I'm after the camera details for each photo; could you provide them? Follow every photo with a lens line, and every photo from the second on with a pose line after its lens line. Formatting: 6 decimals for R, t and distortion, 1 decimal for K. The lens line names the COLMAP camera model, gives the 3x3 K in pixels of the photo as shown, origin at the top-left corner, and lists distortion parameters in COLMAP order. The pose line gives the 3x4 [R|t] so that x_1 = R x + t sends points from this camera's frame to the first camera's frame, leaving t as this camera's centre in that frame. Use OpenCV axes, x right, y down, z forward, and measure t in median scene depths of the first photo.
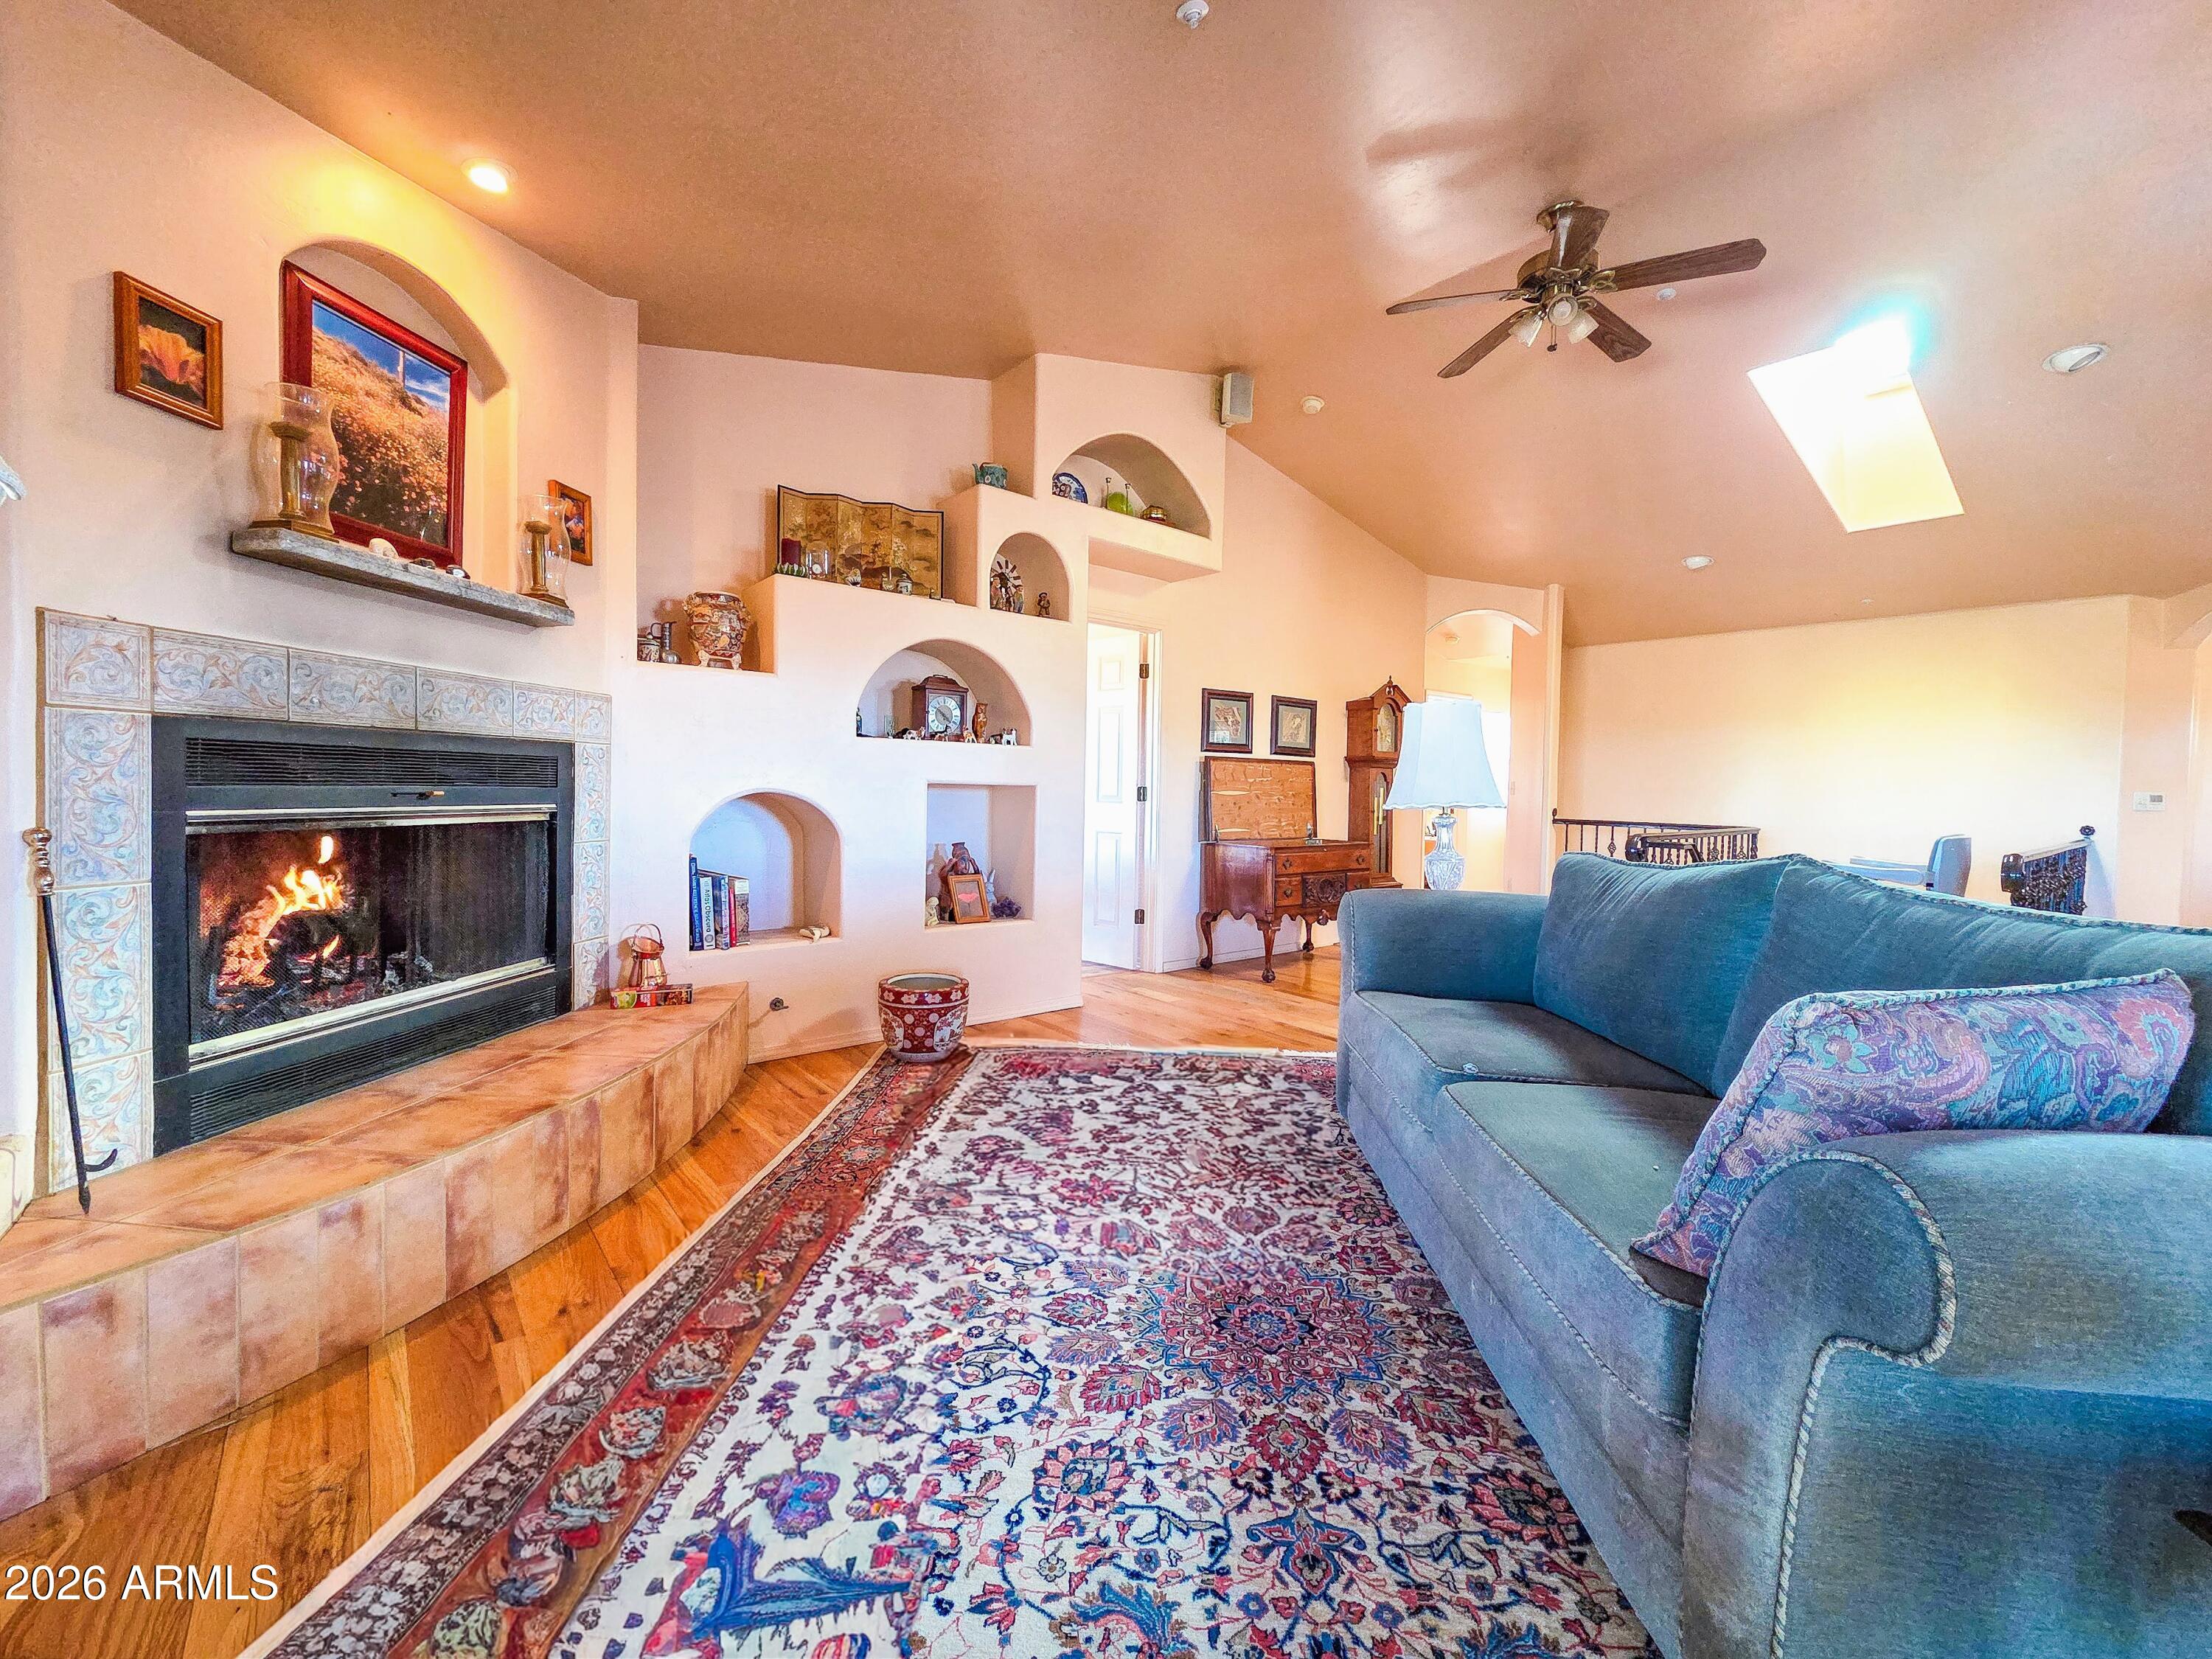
lens RADIAL K [[905.3, 0, 1102.9], [0, 905.3, 810.4], [0, 0, 1]] dist [0.007086, -0.003468]
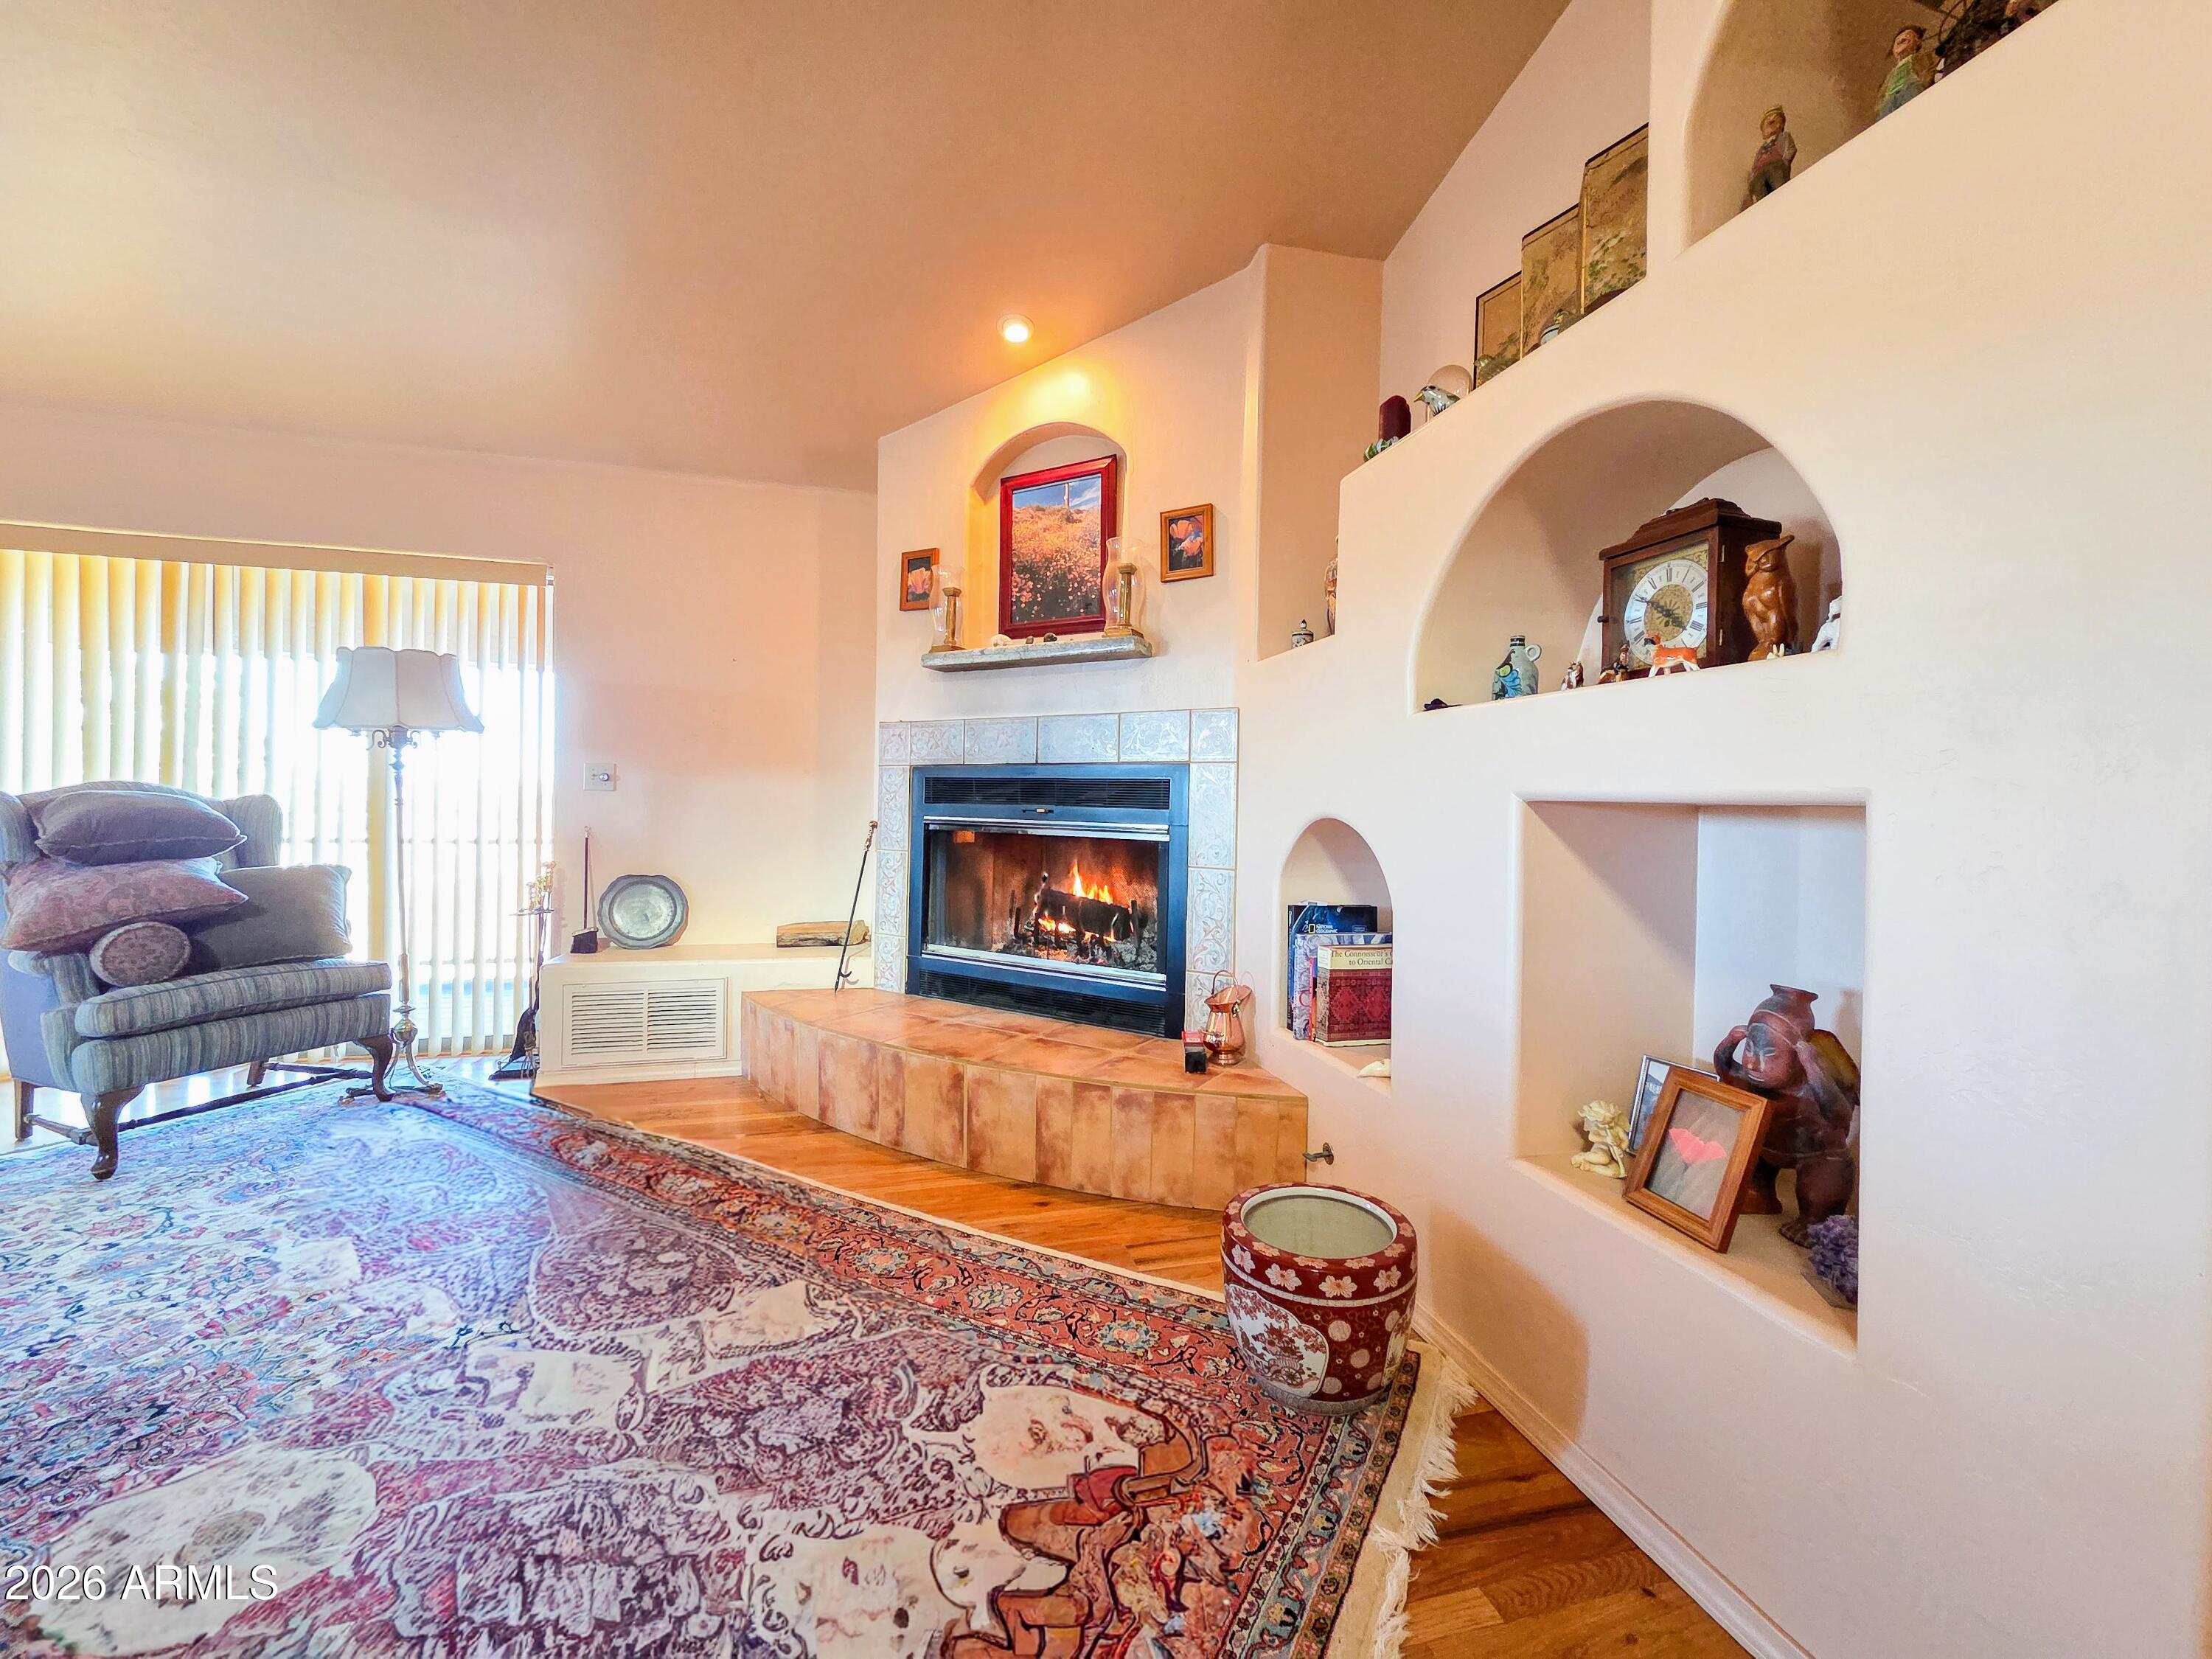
lens RADIAL K [[905.3, 0, 1102.9], [0, 905.3, 810.4], [0, 0, 1]] dist [0.007086, -0.003468]
pose [[-0.412155, -0.024284, -0.910790, 0.438064], [-0.054407, 0.998517, -0.002002, -0.022673], [0.909488, 0.048728, -0.412865, 1.703607]]
